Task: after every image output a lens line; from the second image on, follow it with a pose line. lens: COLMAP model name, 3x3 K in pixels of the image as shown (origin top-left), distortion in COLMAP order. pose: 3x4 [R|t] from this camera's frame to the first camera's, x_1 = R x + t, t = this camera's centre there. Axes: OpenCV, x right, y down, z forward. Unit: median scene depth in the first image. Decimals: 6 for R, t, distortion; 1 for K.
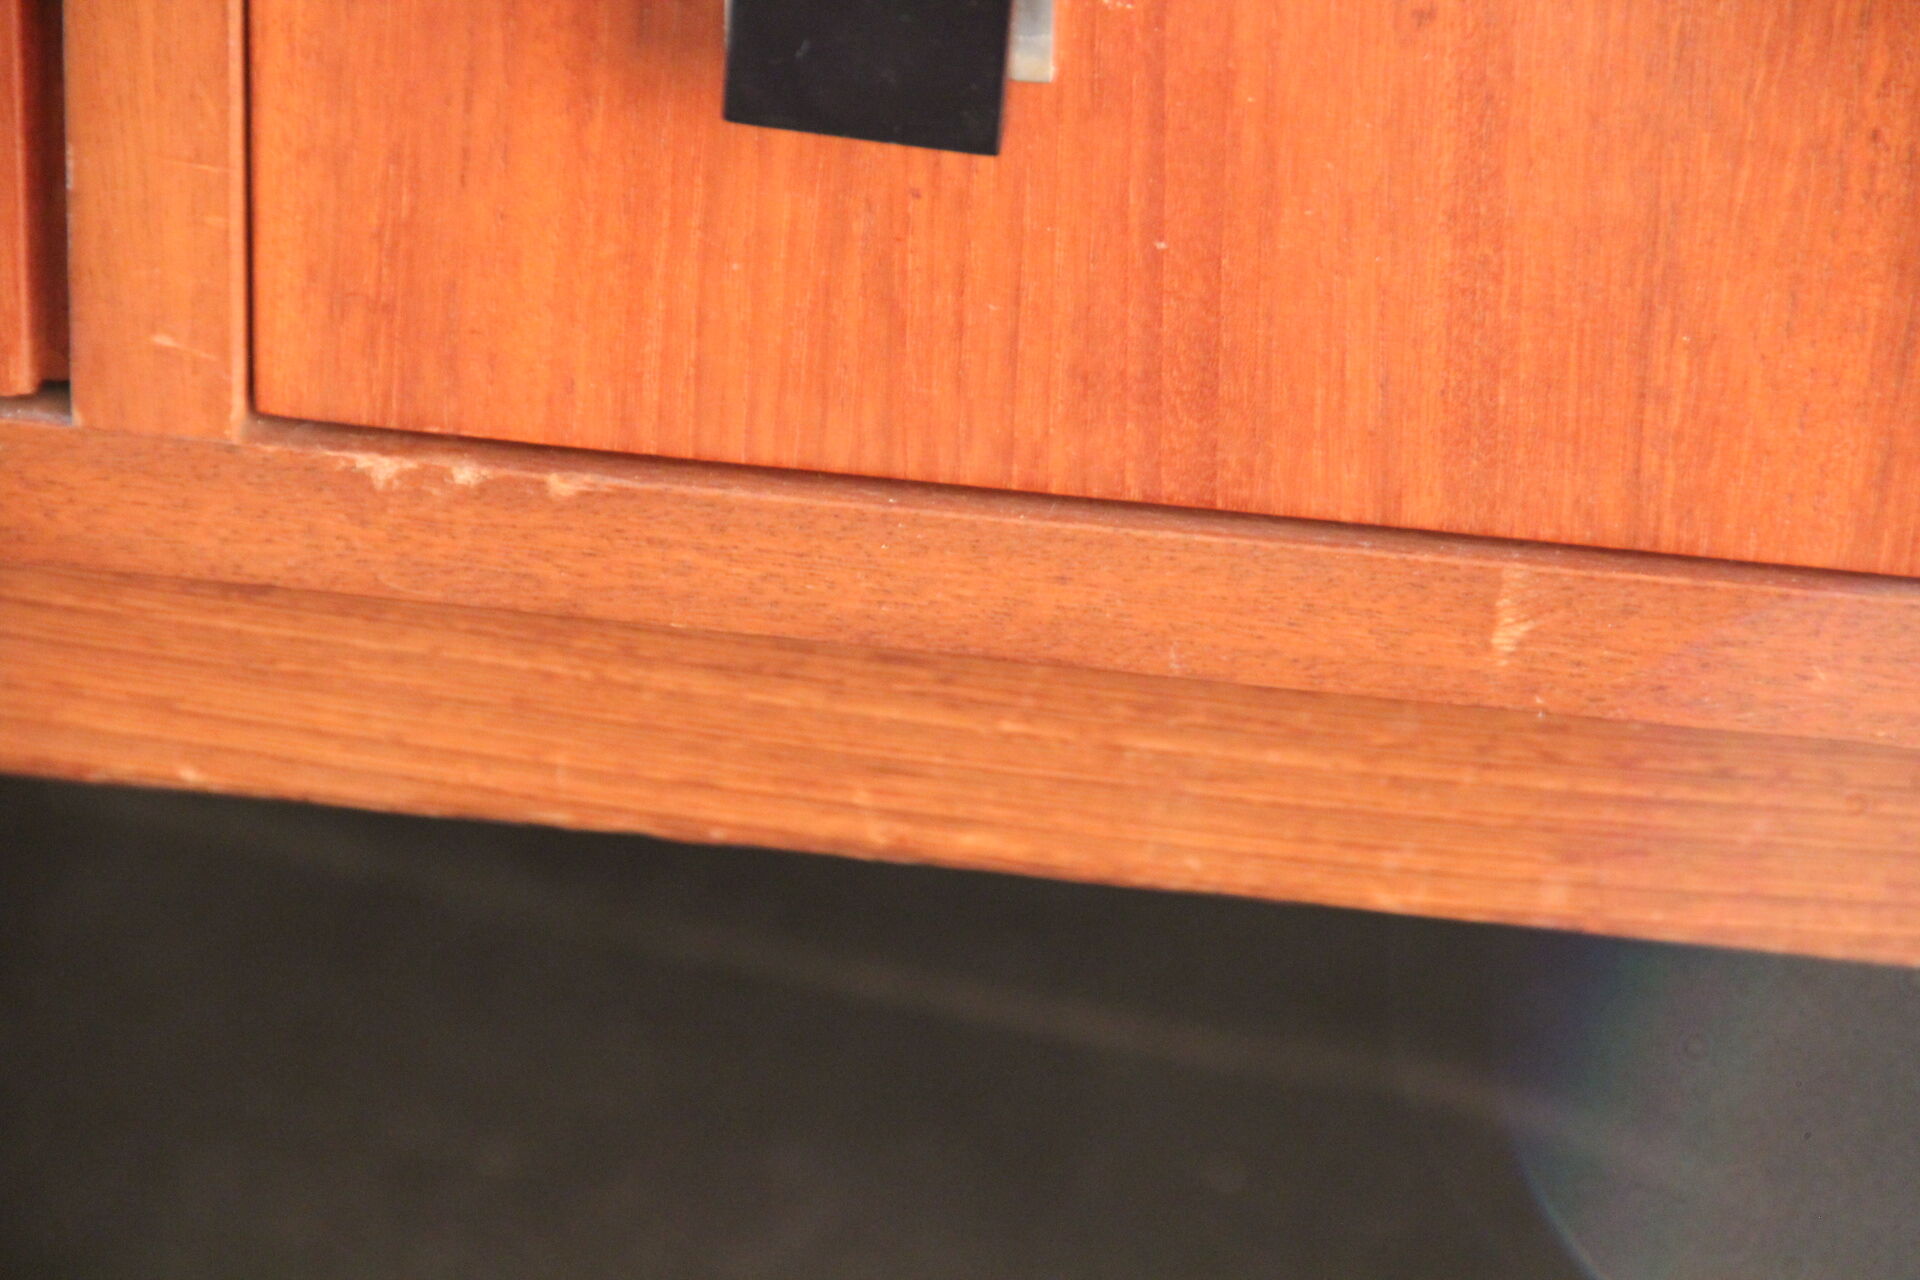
lens RADIAL K [[8164.6, 0, 960.0], [0, 8164.6, 640.0], [0, 0, 1]] dist [0.152785, 1.684112]
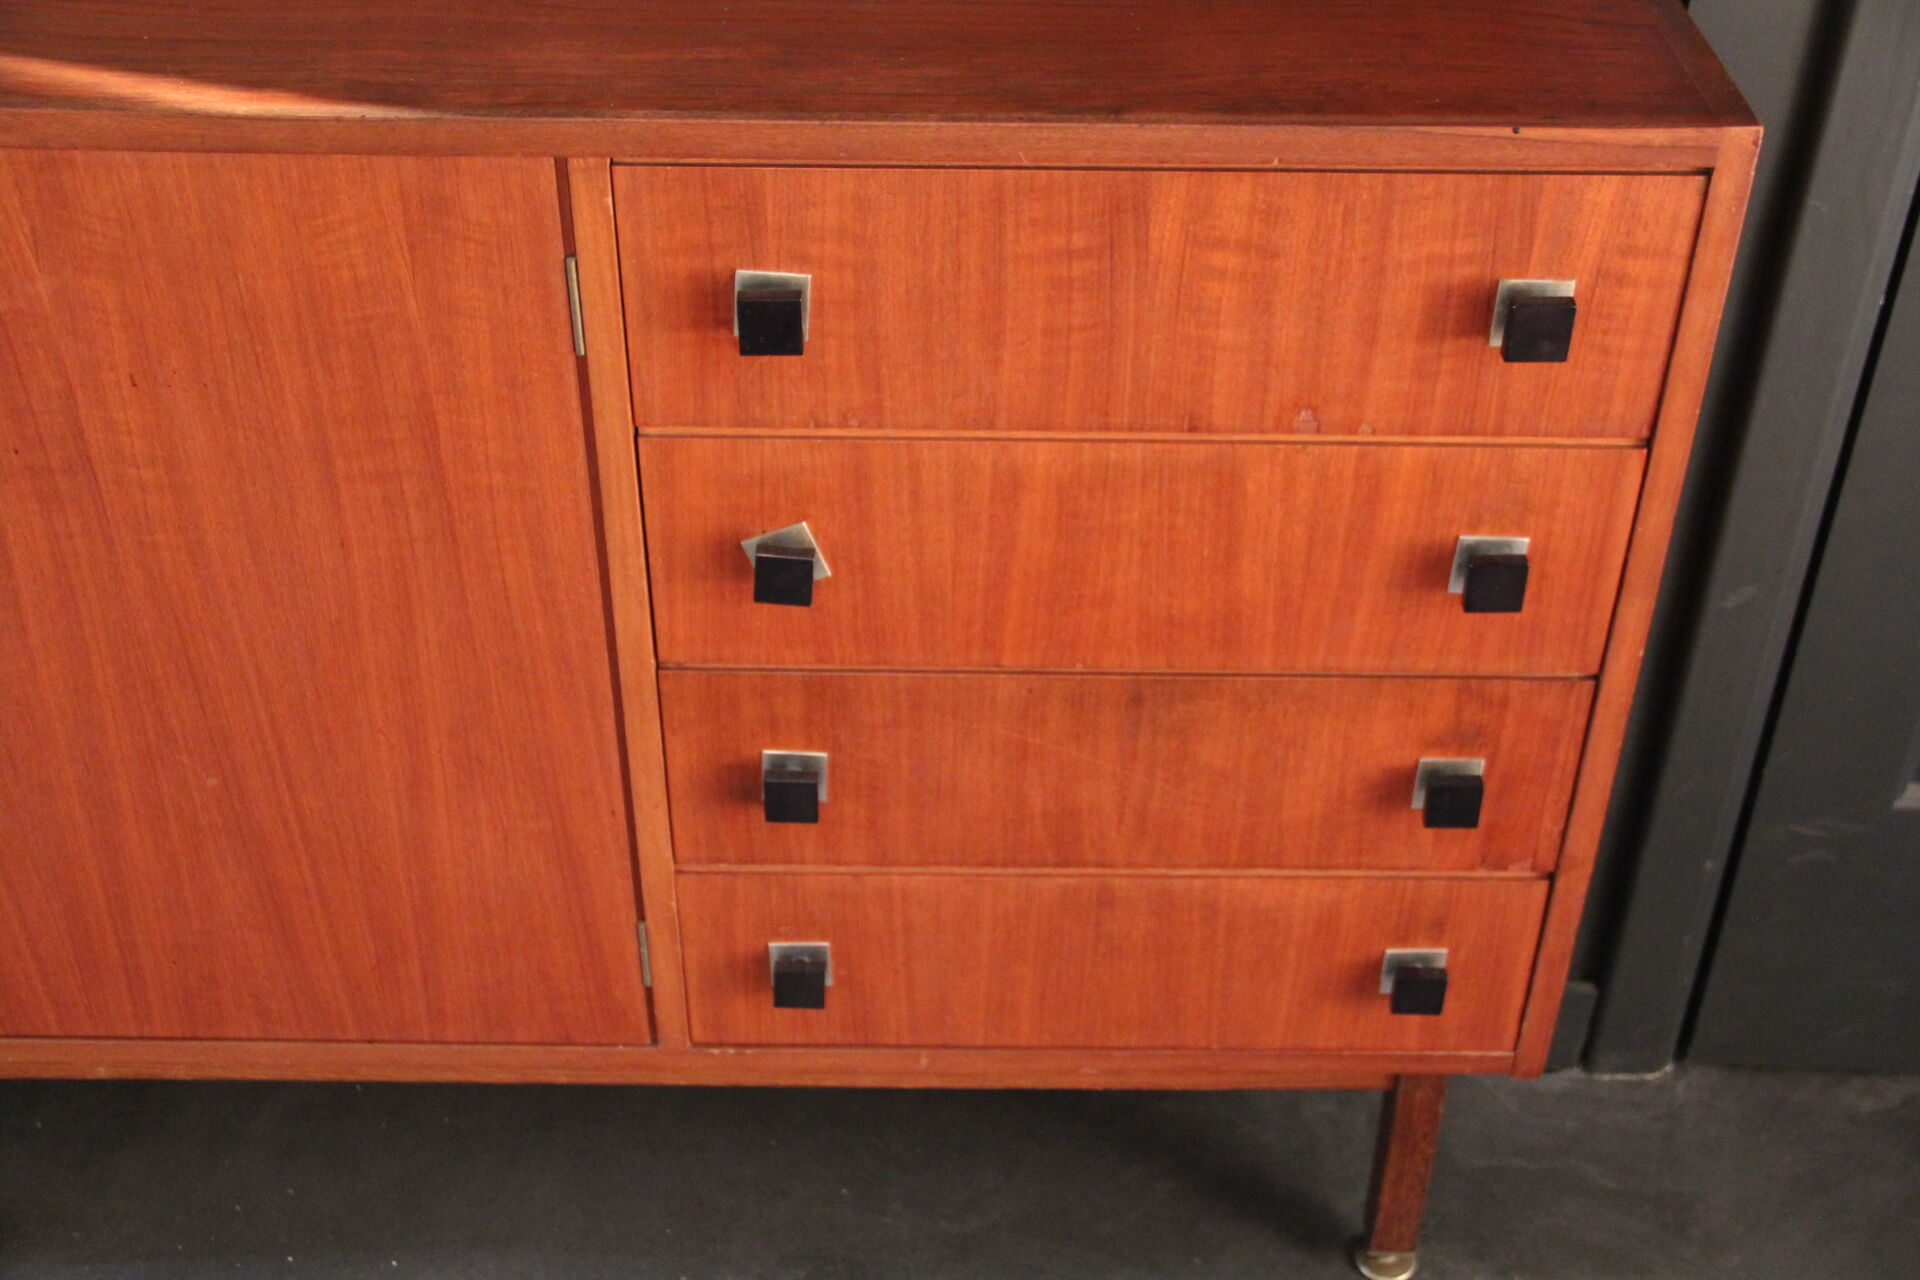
lens RADIAL K [[2213.0, 0, 960.0], [0, 2213.0, 640.0], [0, 0, 1]] dist [-0.008278, 0.024424]
pose [[0.993423, -0.094324, 0.064917, 0.021401], [0.088674, 0.992427, 0.085004, -0.407385], [-0.072443, -0.078689, 0.994264, -0.463673]]
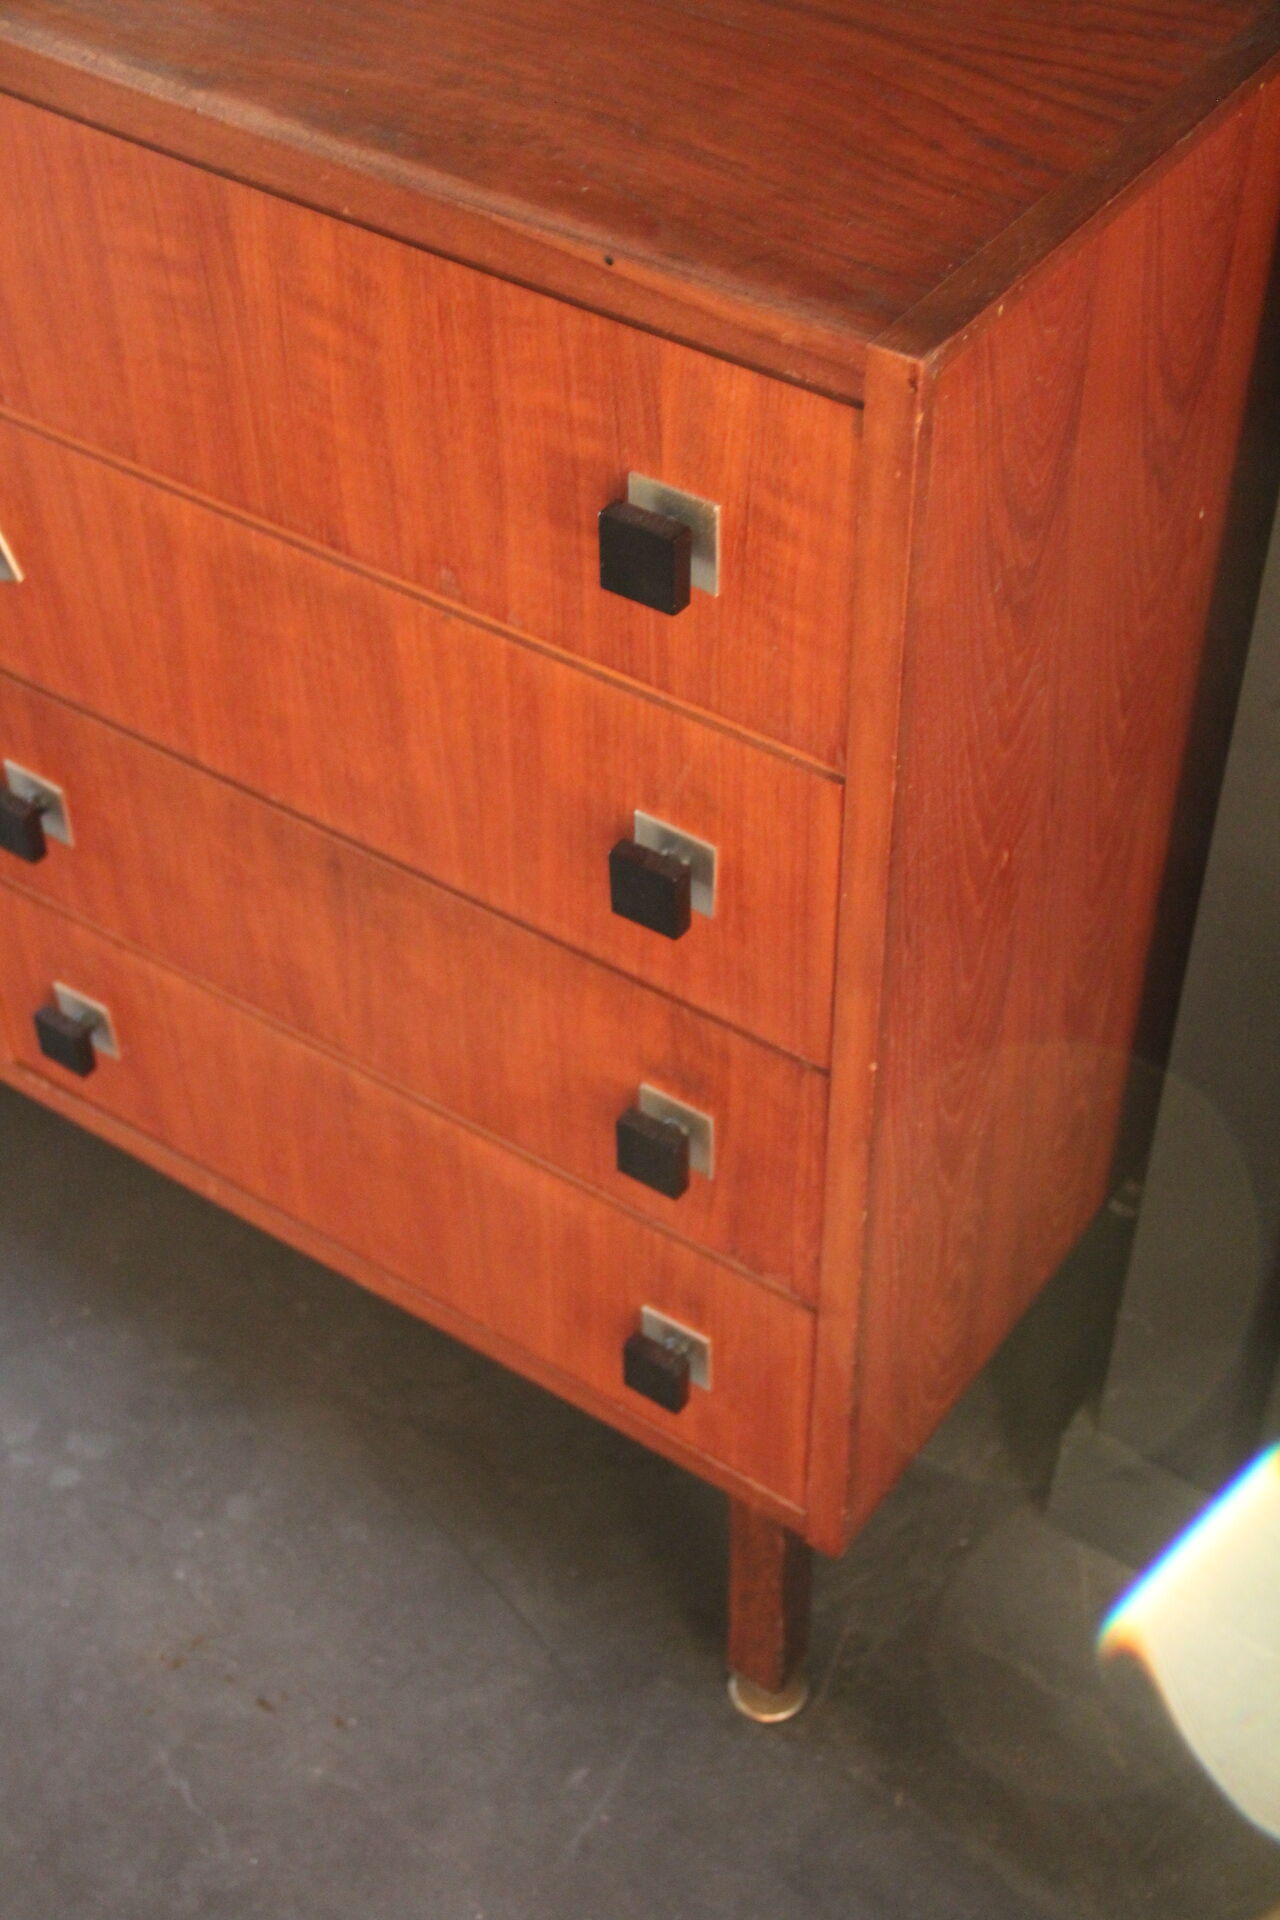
lens RADIAL K [[2602.5, 0, 632.3], [0, 2602.5, 981.1], [0, 0, 1]] dist [0.077082, 0.014958]
pose [[0.874726, 0.297149, -0.382829, 0.805852], [-0.209772, 0.944280, 0.253635, -0.535939], [0.436865, -0.141554, 0.888319, -0.191452]]
